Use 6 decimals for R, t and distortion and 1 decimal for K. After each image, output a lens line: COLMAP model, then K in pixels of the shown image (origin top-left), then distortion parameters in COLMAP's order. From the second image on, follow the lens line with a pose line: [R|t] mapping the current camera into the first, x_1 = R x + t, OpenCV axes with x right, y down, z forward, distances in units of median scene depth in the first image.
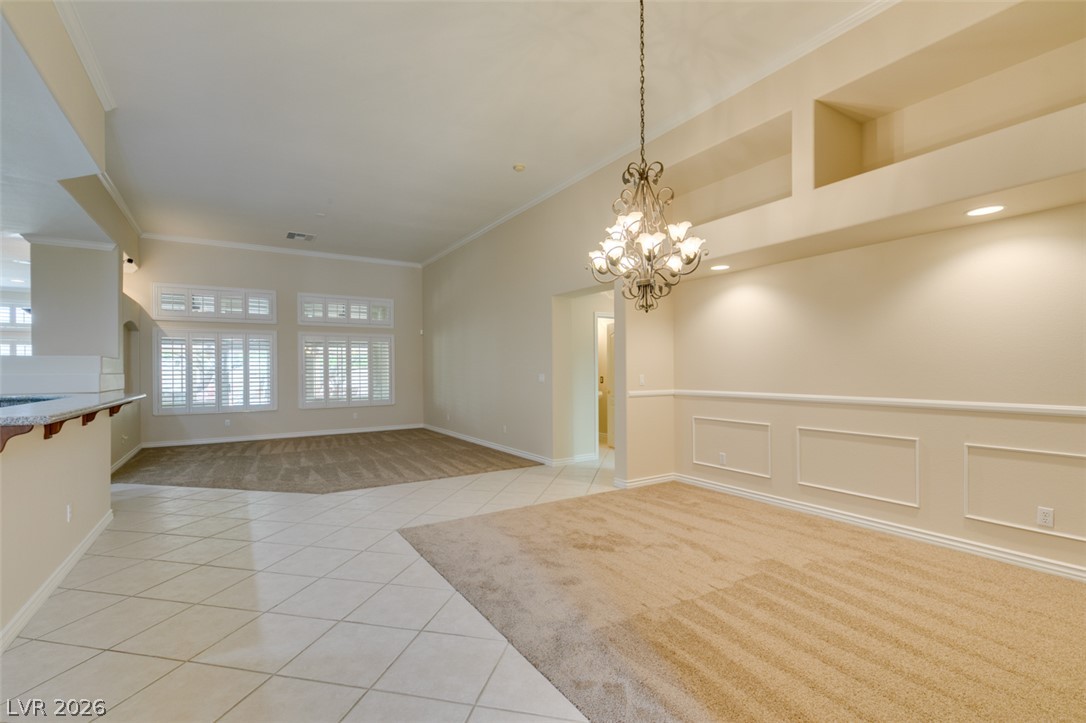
lens RADIAL K [[485.6, 0, 540.4], [0, 485.6, 368.8], [0, 0, 1]] dist [0.007525, -0.002010]
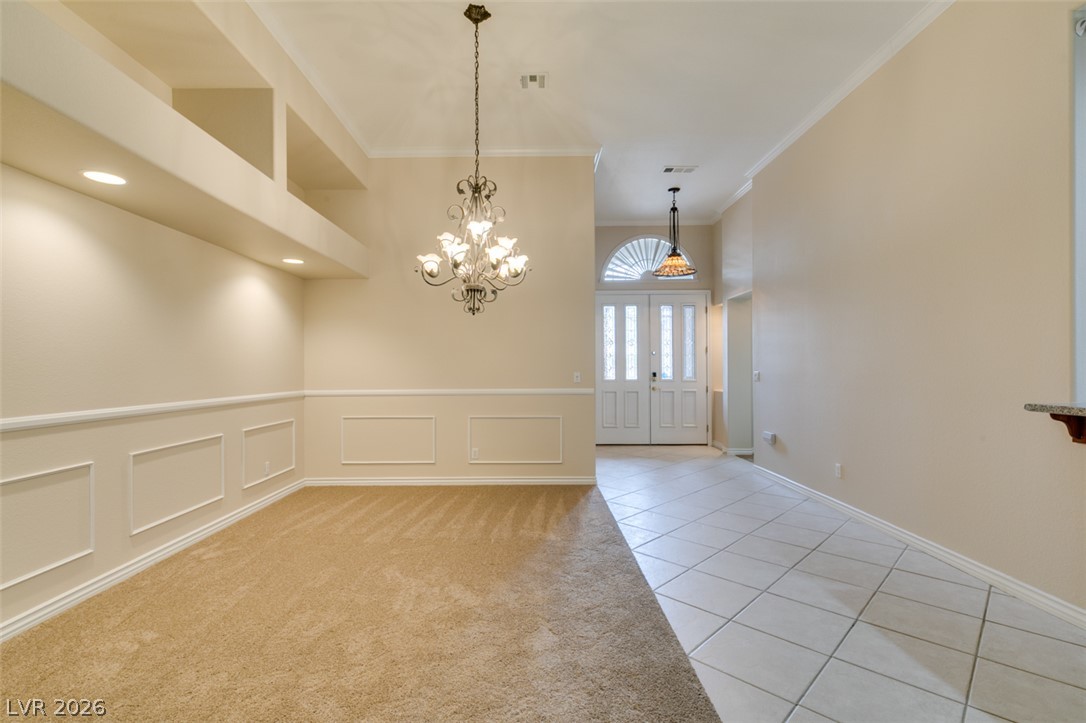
lens RADIAL K [[485.6, 0, 527.3], [0, 485.6, 365.5], [0, 0, 1]] dist [0.007525, -0.002010]
pose [[-0.840614, 0.012270, 0.541496, -0.167146], [0.007462, 0.999911, -0.011072, 0.003278], [-0.541583, -0.005266, -0.840631, 0.662132]]
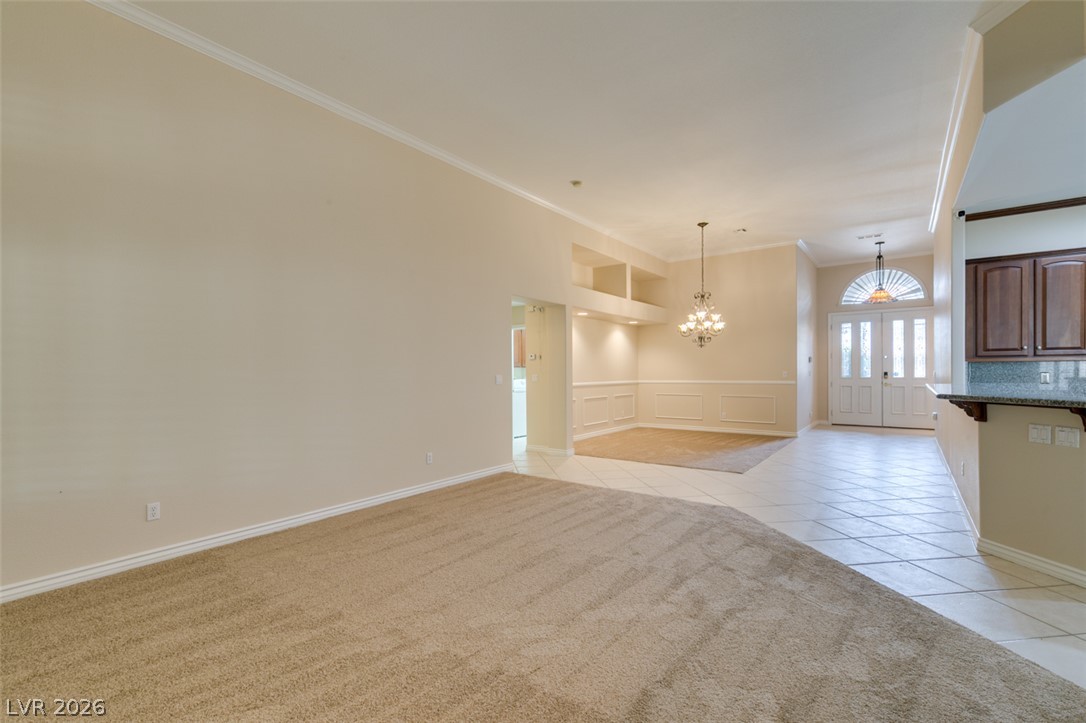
lens RADIAL K [[485.6, 0, 543.6], [0, 485.6, 374.3], [0, 0, 1]] dist [0.007525, -0.002010]
pose [[-0.363171, 0.002704, 0.931719, -0.695052], [0.007383, 0.999973, -0.000025, 0.007657], [-0.931693, 0.006869, -0.363181, 0.992879]]
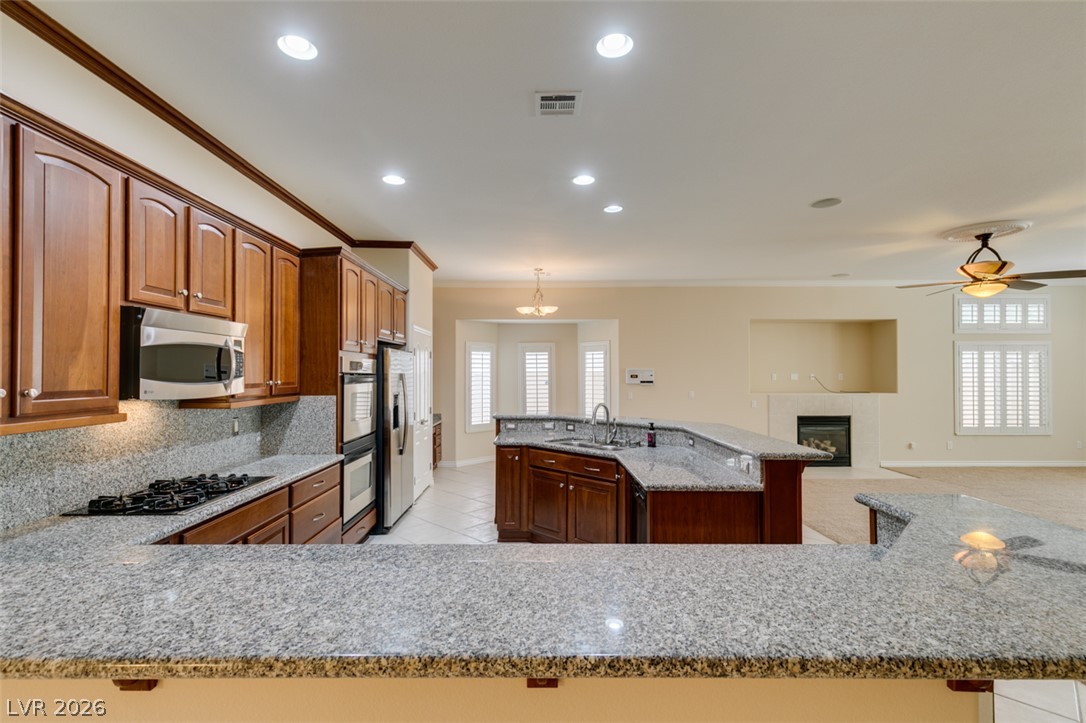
lens RADIAL K [[485.6, 0, 532.9], [0, 485.6, 366.5], [0, 0, 1]] dist [0.007525, -0.002010]
pose [[-0.536909, -0.001930, -0.843638, -0.293034], [0.008743, 0.999931, -0.007852, -0.028897], [0.843595, -0.011591, -0.536855, 0.479588]]
